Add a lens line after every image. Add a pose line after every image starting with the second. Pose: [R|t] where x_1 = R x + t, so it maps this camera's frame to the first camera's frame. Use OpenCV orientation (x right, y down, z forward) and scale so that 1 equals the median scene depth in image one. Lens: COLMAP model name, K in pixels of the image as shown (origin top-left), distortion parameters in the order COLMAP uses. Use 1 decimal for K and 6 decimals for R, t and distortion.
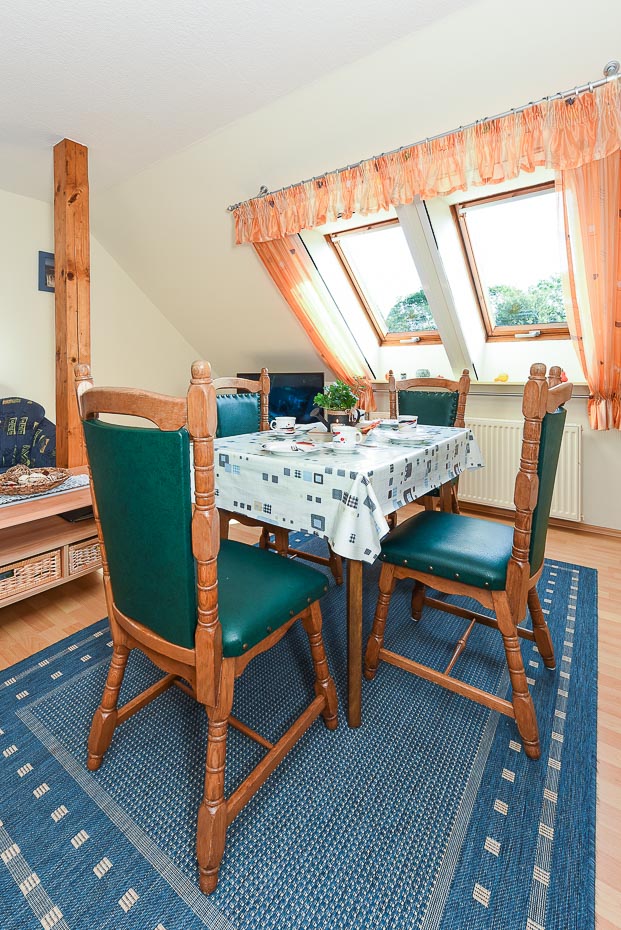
lens RADIAL K [[395.9, 0, 335.9], [0, 395.9, 378.6], [0, 0, 1]] dist [0.000745, -0.001695]
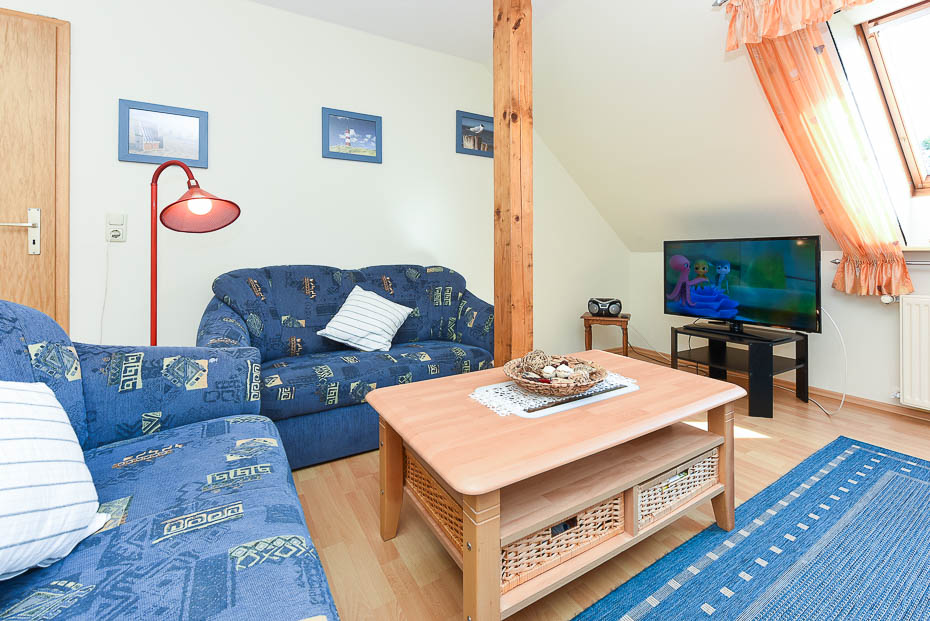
lens RADIAL K [[417.2, 0, 504.6], [0, 417.2, 252.9], [0, 0, 1]] dist [-0.006818, -0.001006]
pose [[0.942728, 0.004576, -0.333532, -0.368686], [-0.006070, 0.999976, -0.003440, 0.025117], [0.333508, 0.005268, 0.942733, 0.159822]]
